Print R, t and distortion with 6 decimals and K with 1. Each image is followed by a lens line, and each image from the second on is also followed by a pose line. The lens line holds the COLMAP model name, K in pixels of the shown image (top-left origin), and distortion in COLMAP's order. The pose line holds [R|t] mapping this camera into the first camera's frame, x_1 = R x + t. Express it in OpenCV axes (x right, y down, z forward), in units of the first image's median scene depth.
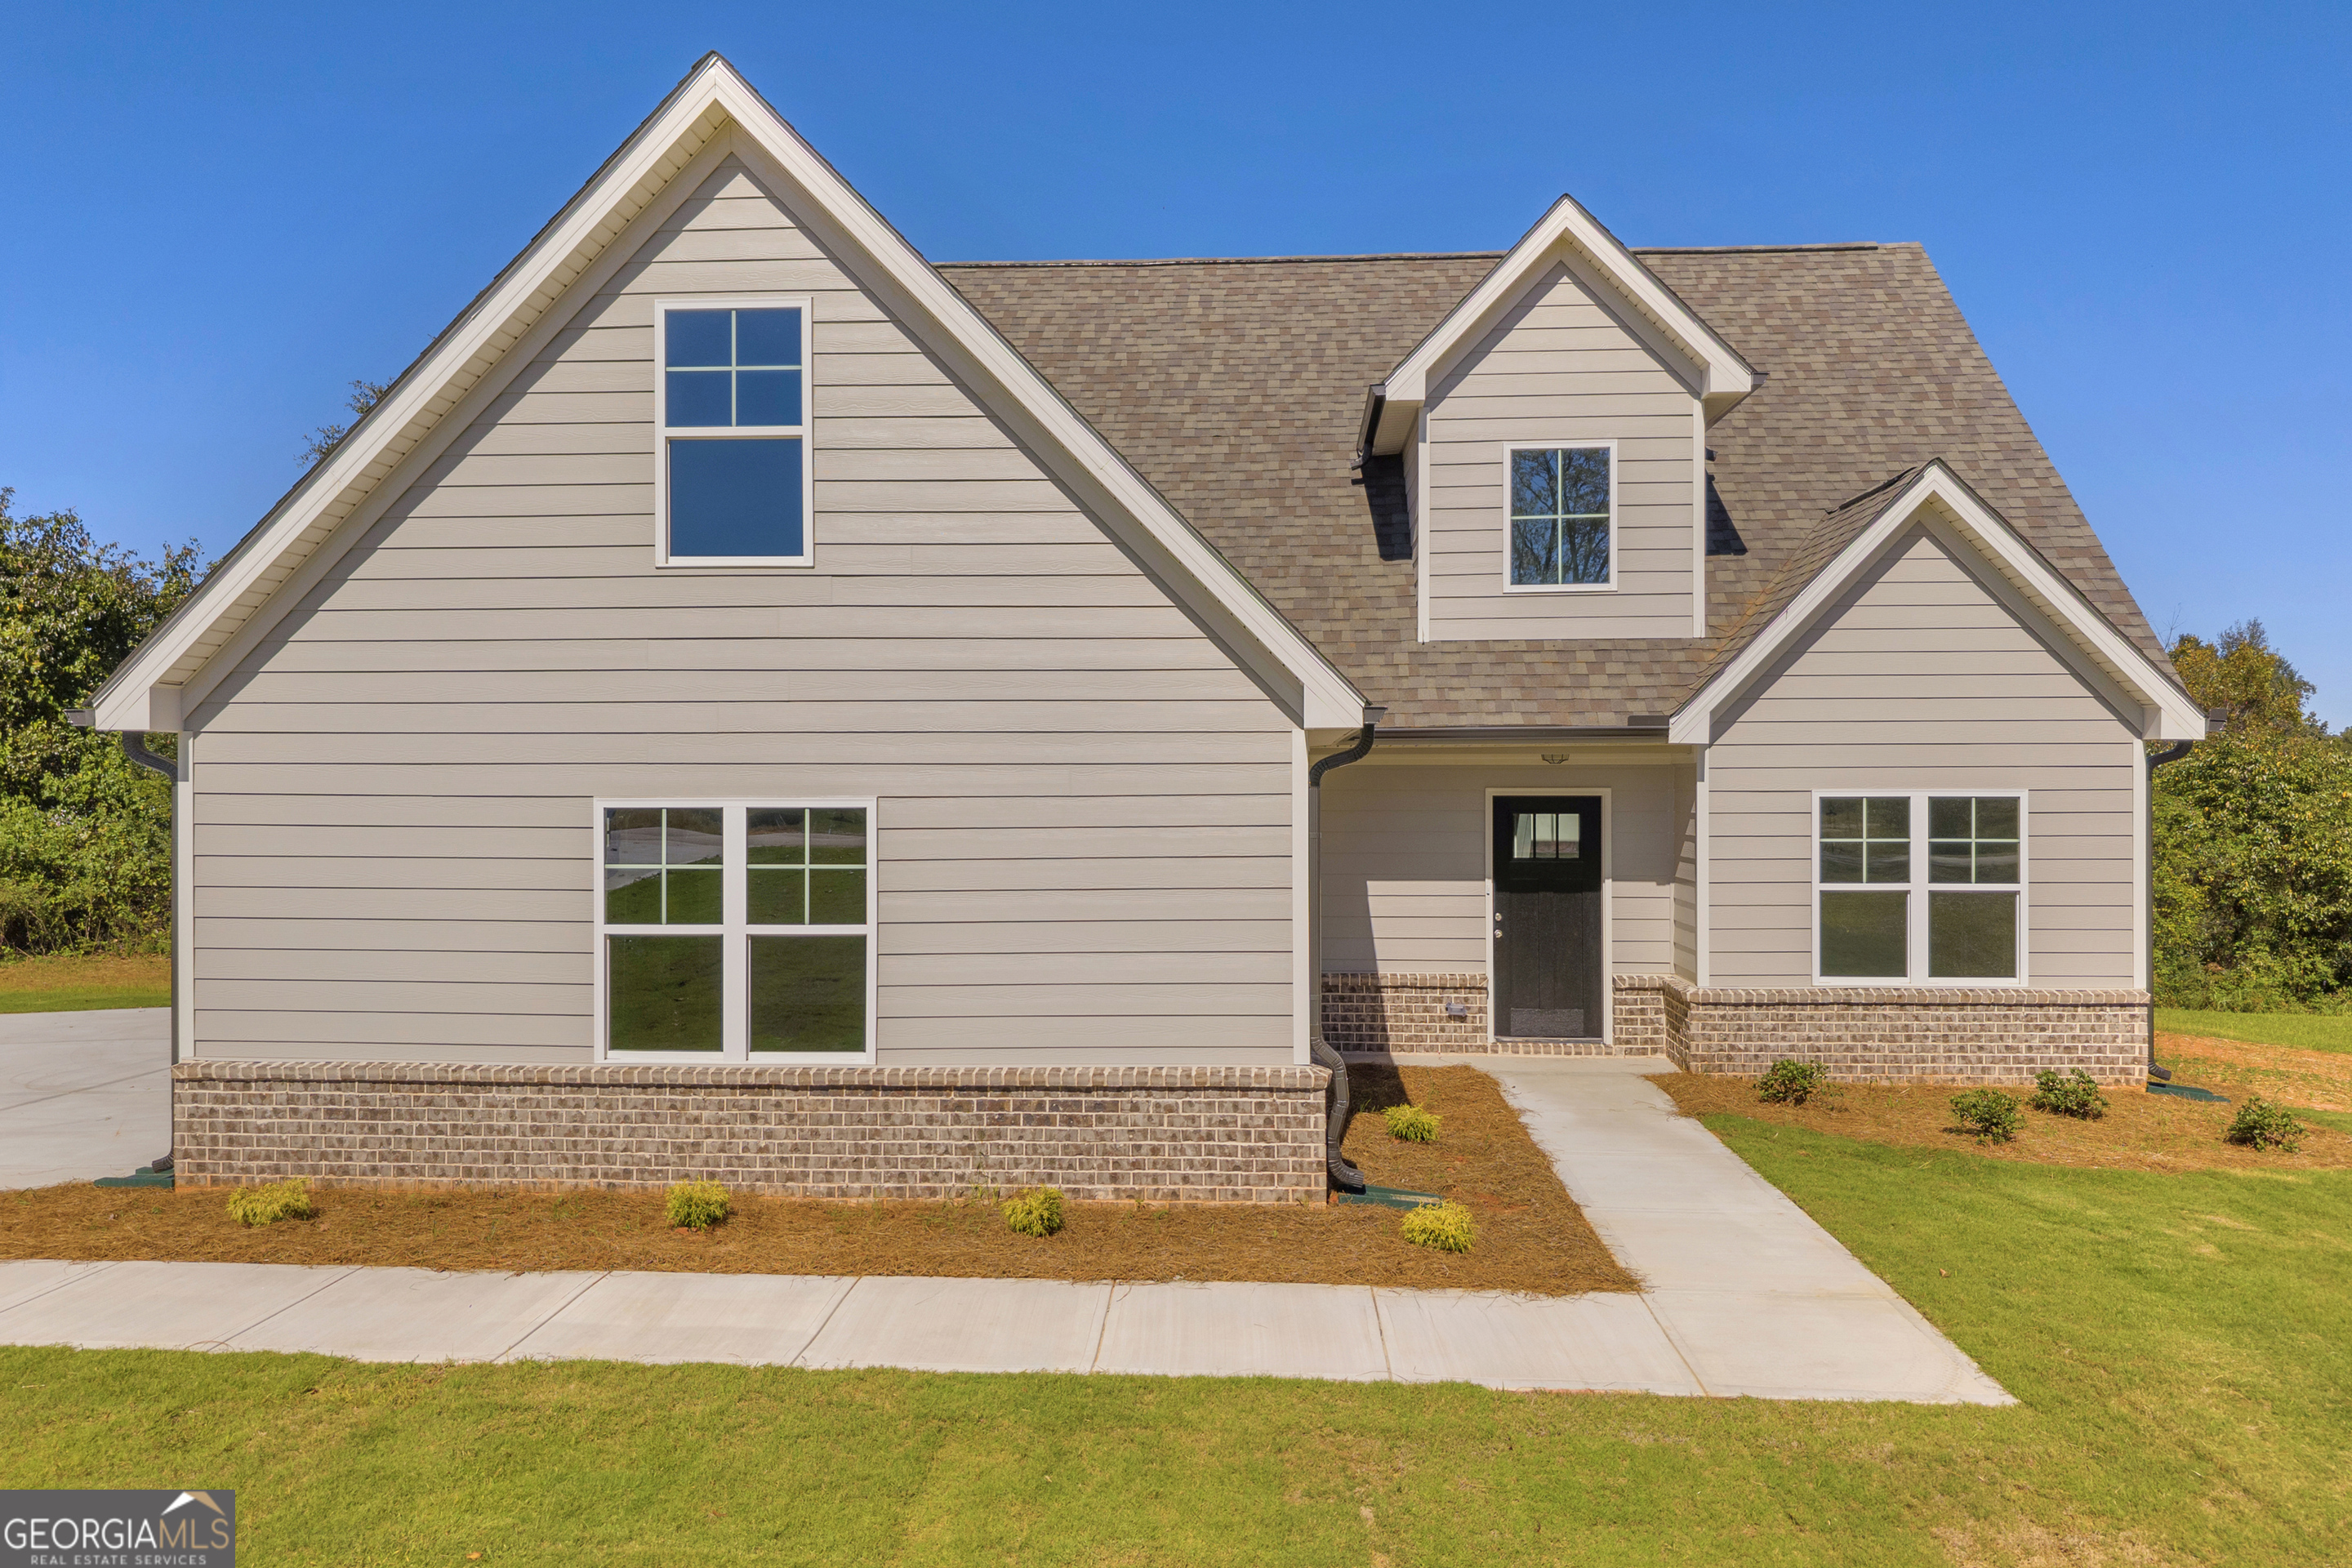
lens RADIAL K [[1660.2, 0, 1178.4], [0, 1660.2, 788.1], [0, 0, 1]] dist [0.005947, -0.012202]
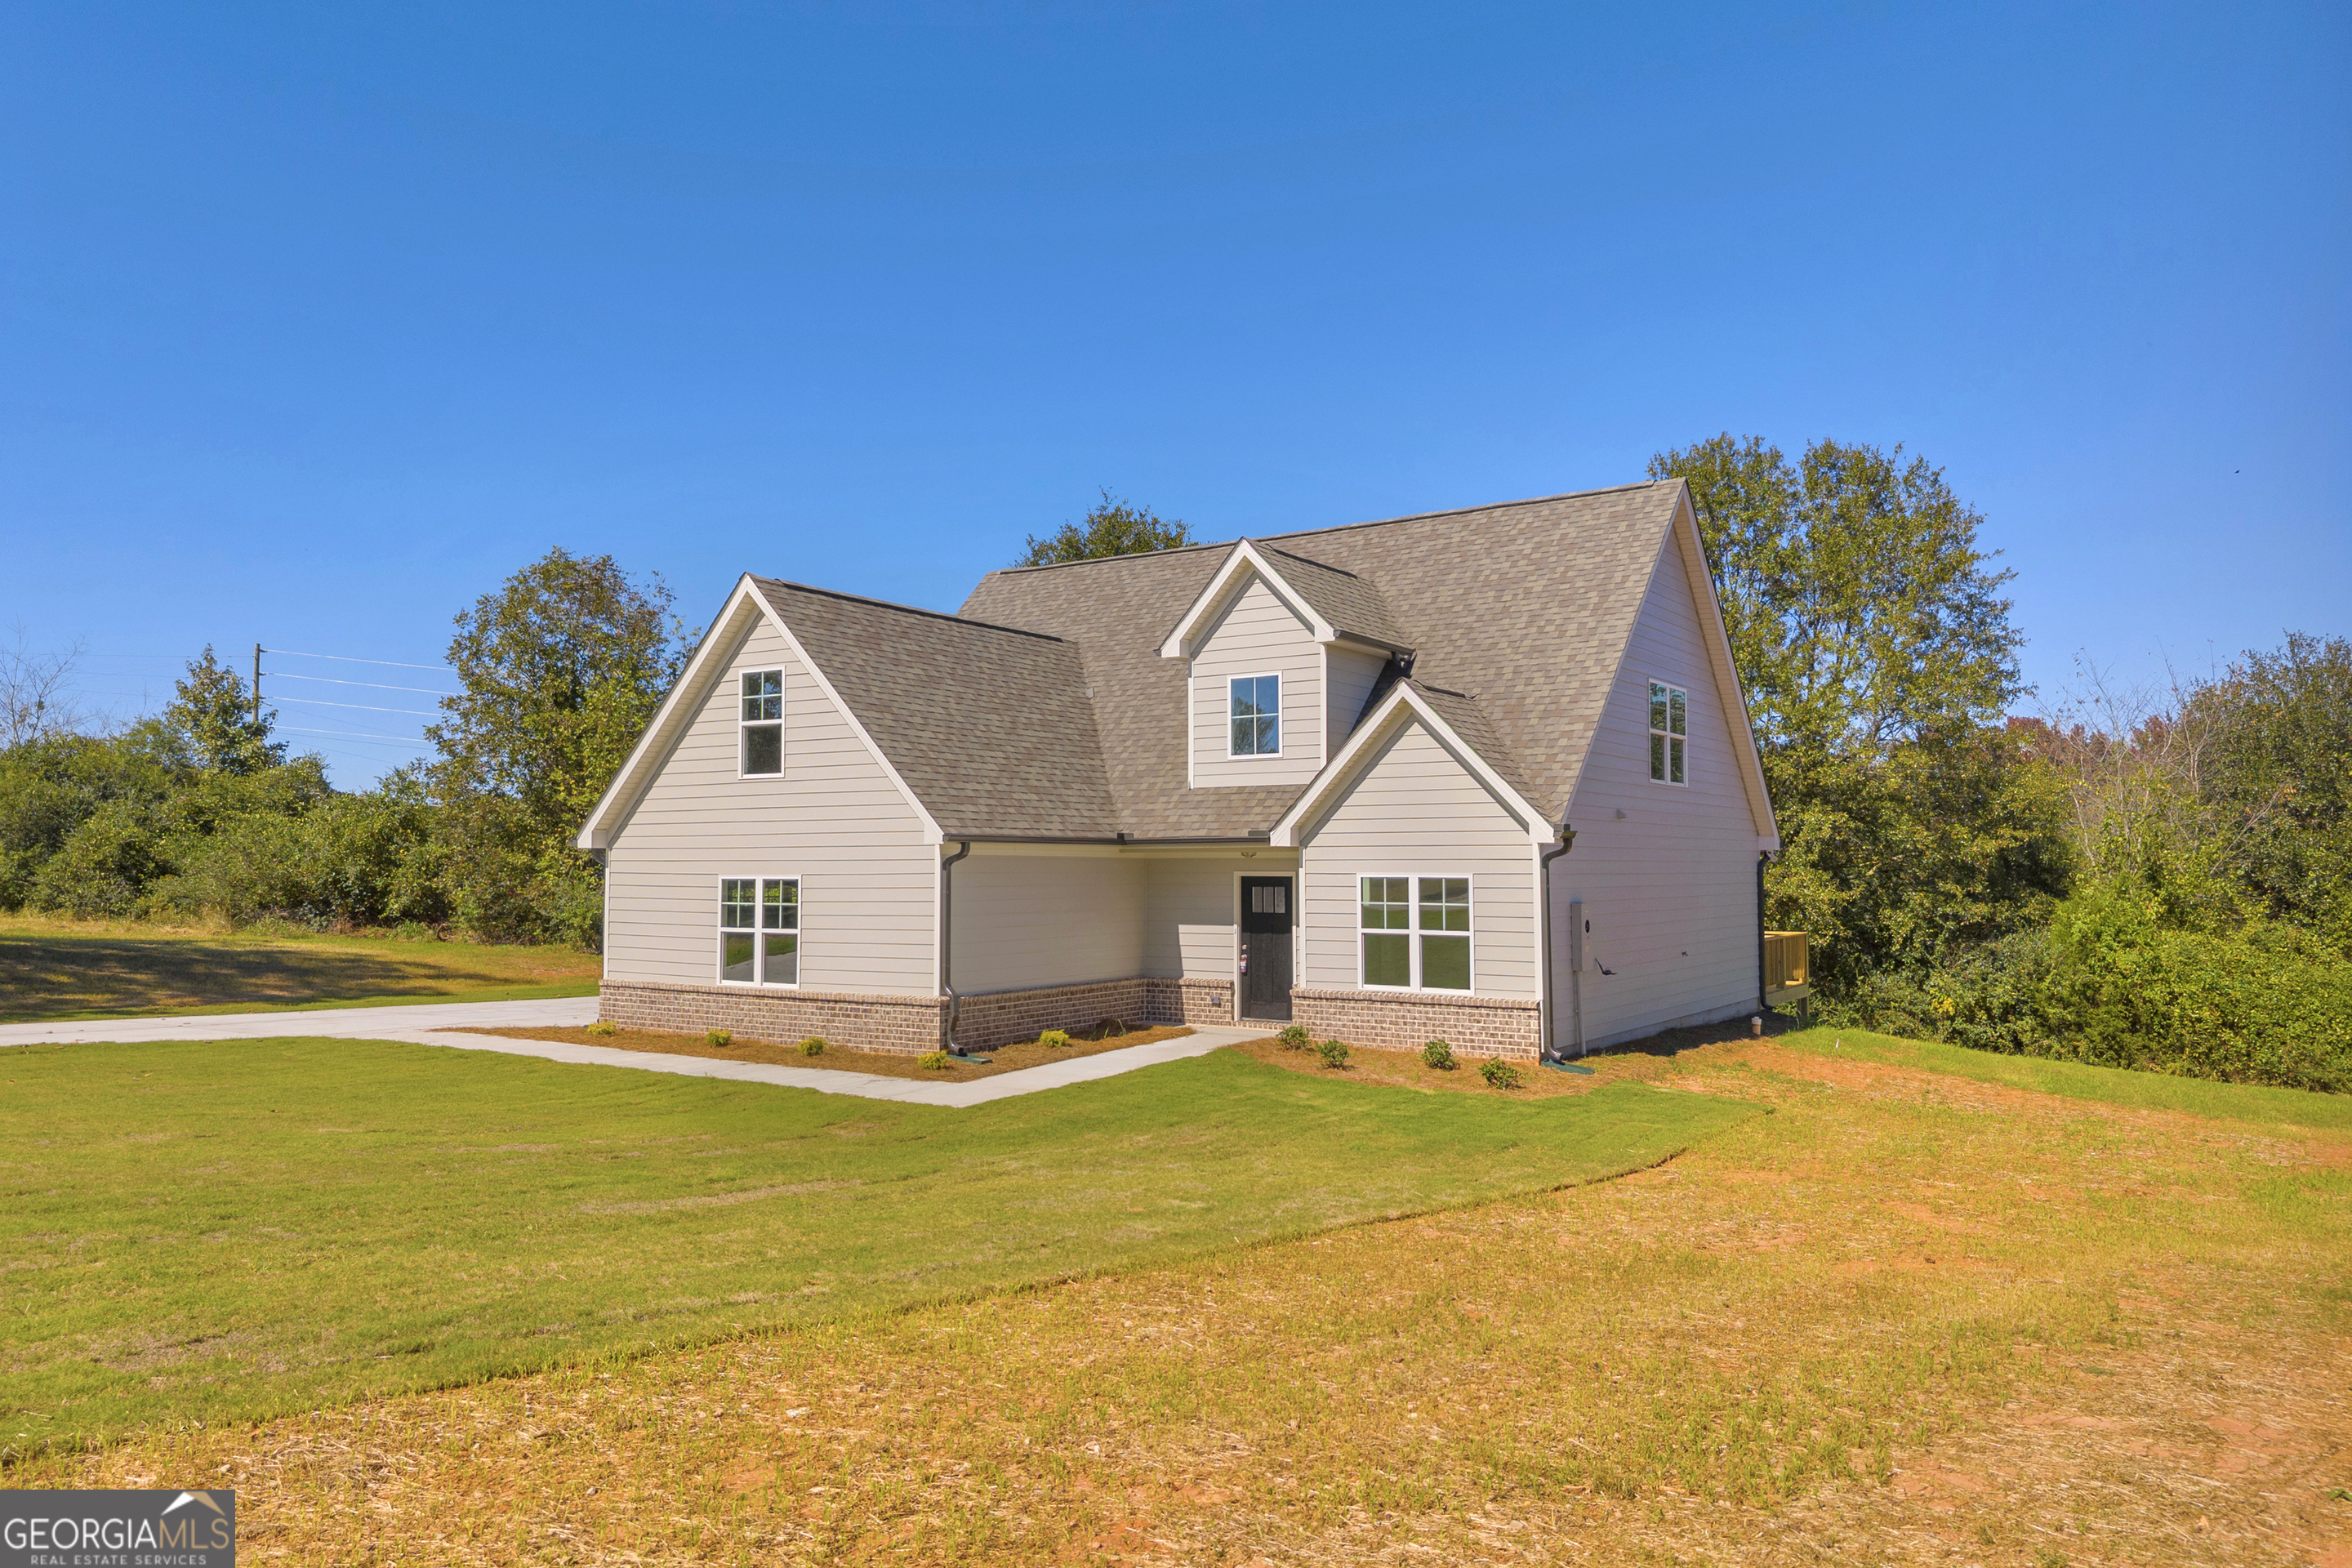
lens RADIAL K [[1660.2, 0, 1164.6], [0, 1660.2, 766.5], [0, 0, 1]] dist [0.005947, -0.012202]
pose [[0.852506, -0.030645, -0.521818, 1.474121], [-0.002827, 0.997995, -0.063228, -0.000164], [0.522709, 0.055377, 0.850711, -0.733287]]
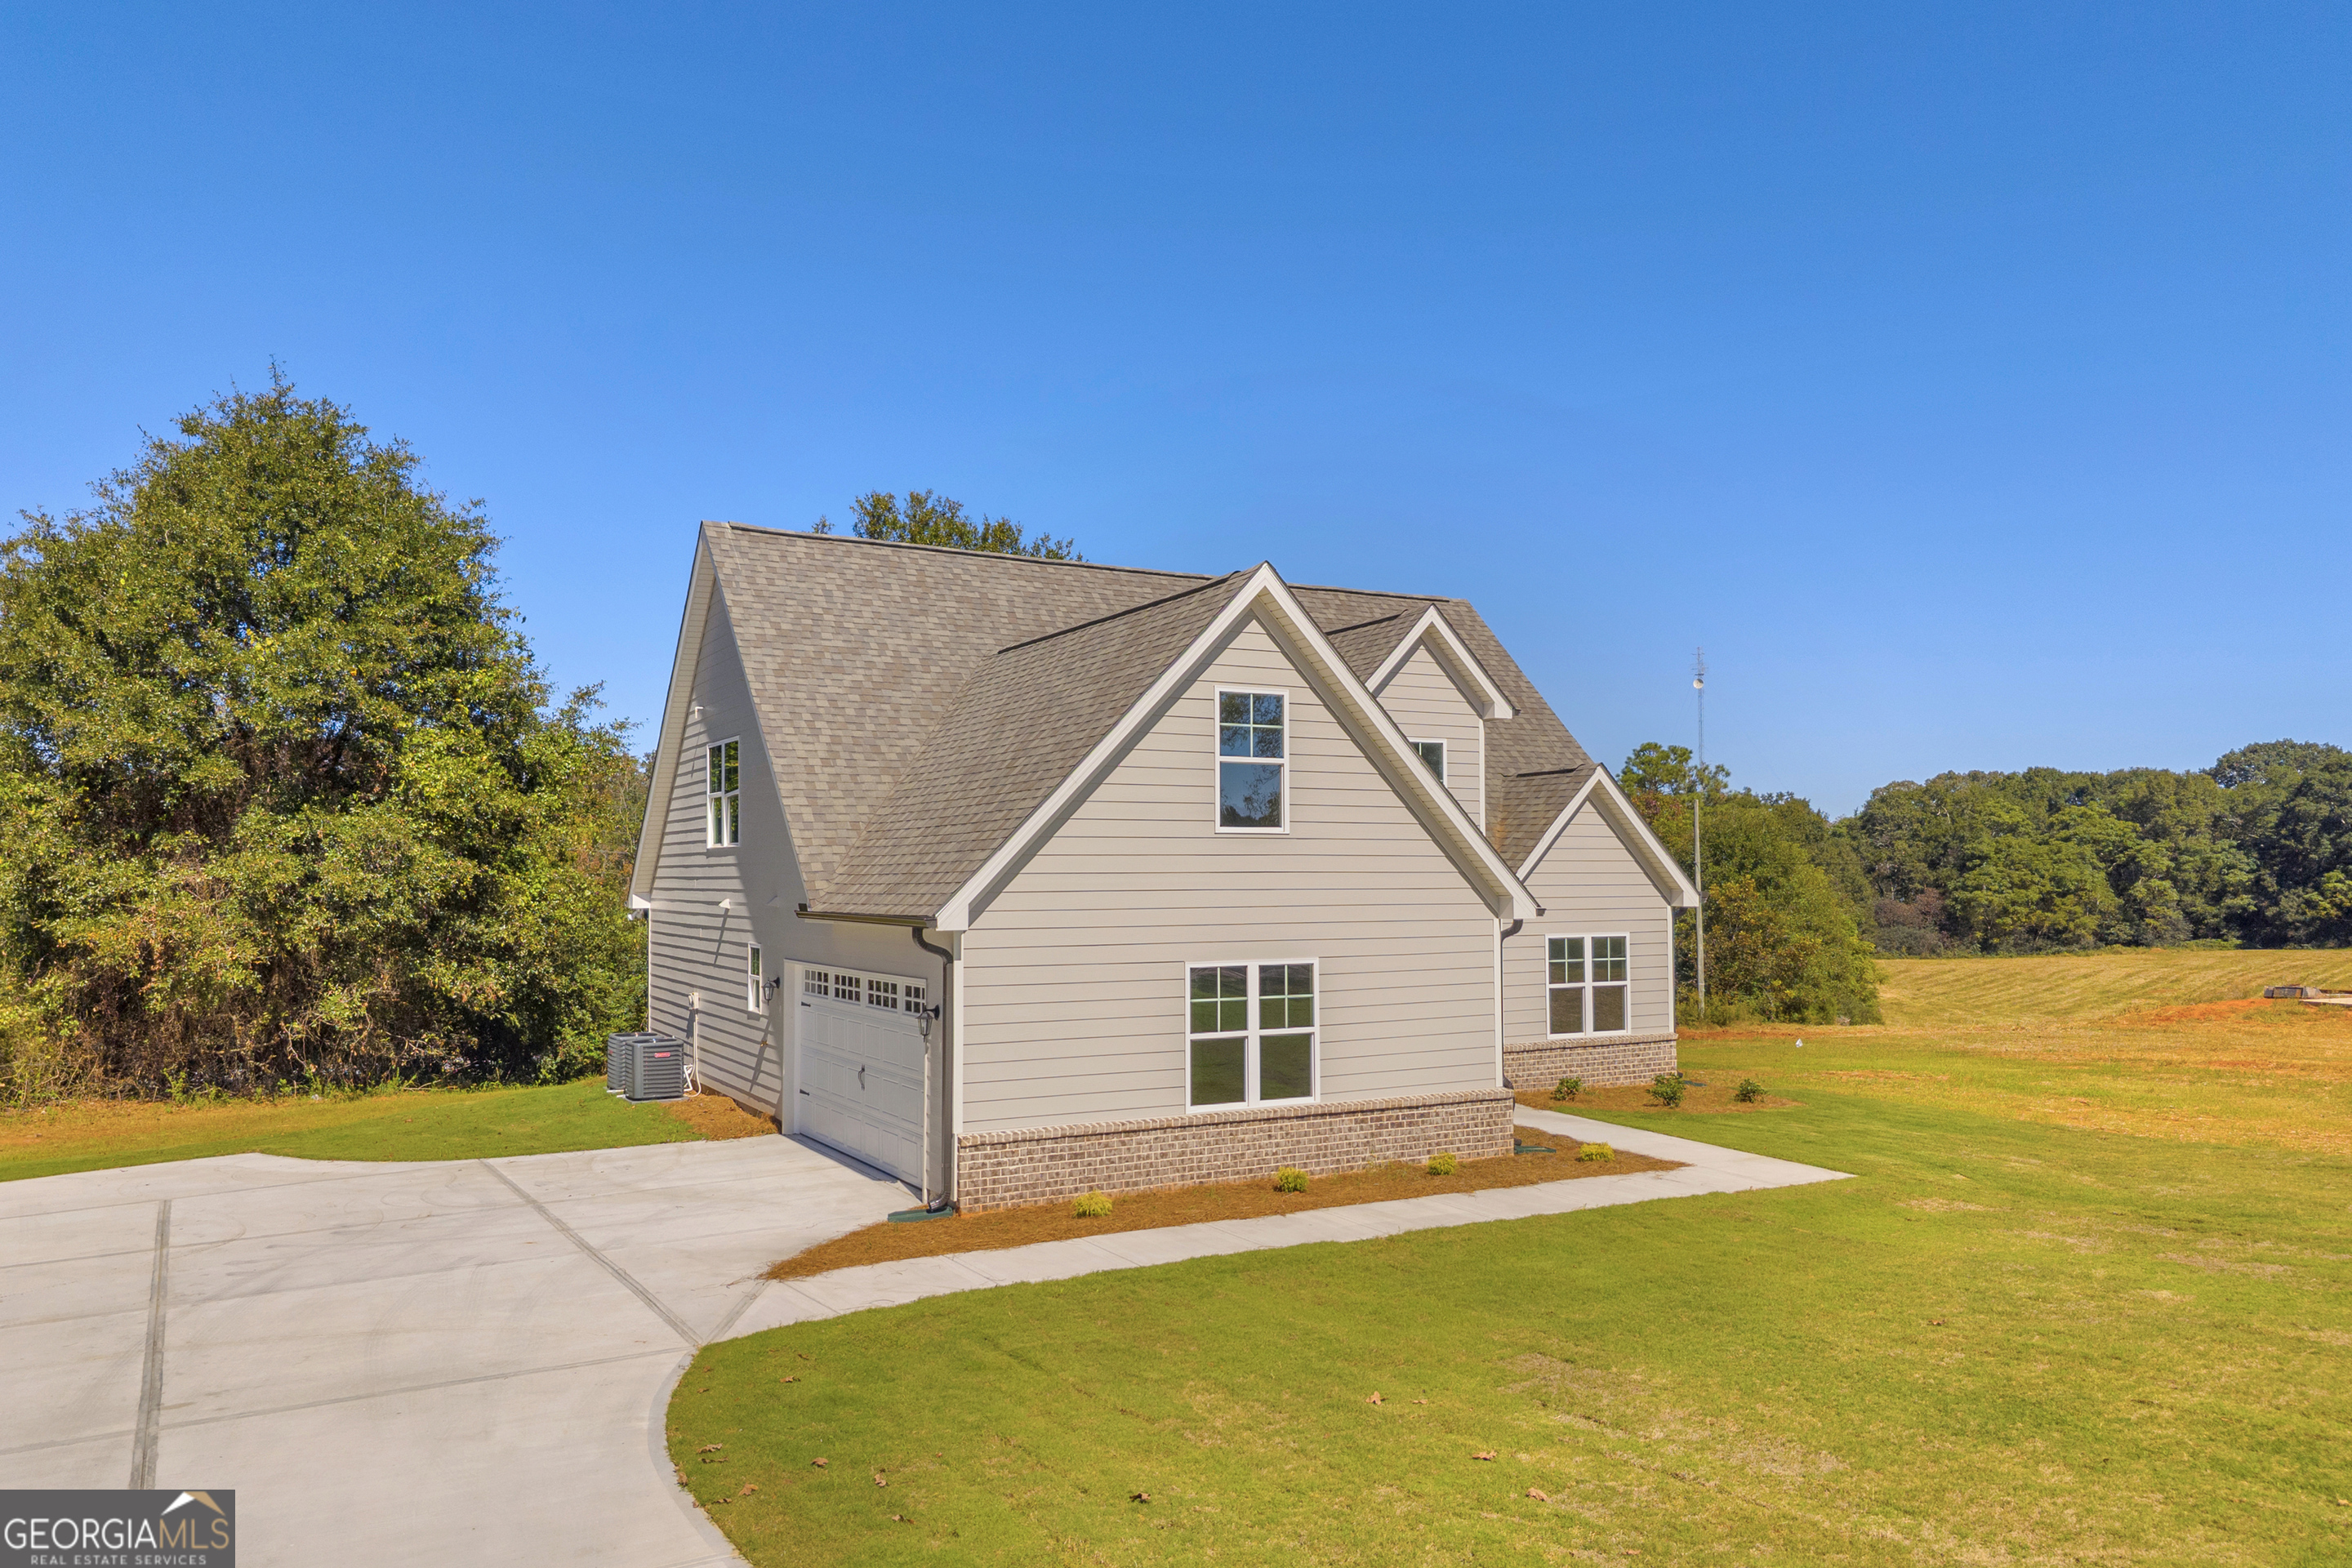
lens RADIAL K [[1660.2, 0, 1189.1], [0, 1660.2, 767.5], [0, 0, 1]] dist [0.005947, -0.012202]
pose [[0.843914, 0.032058, 0.535519, -1.298938], [0.007595, 0.997399, -0.071676, -0.074437], [-0.536424, 0.064556, 0.841476, -0.502057]]
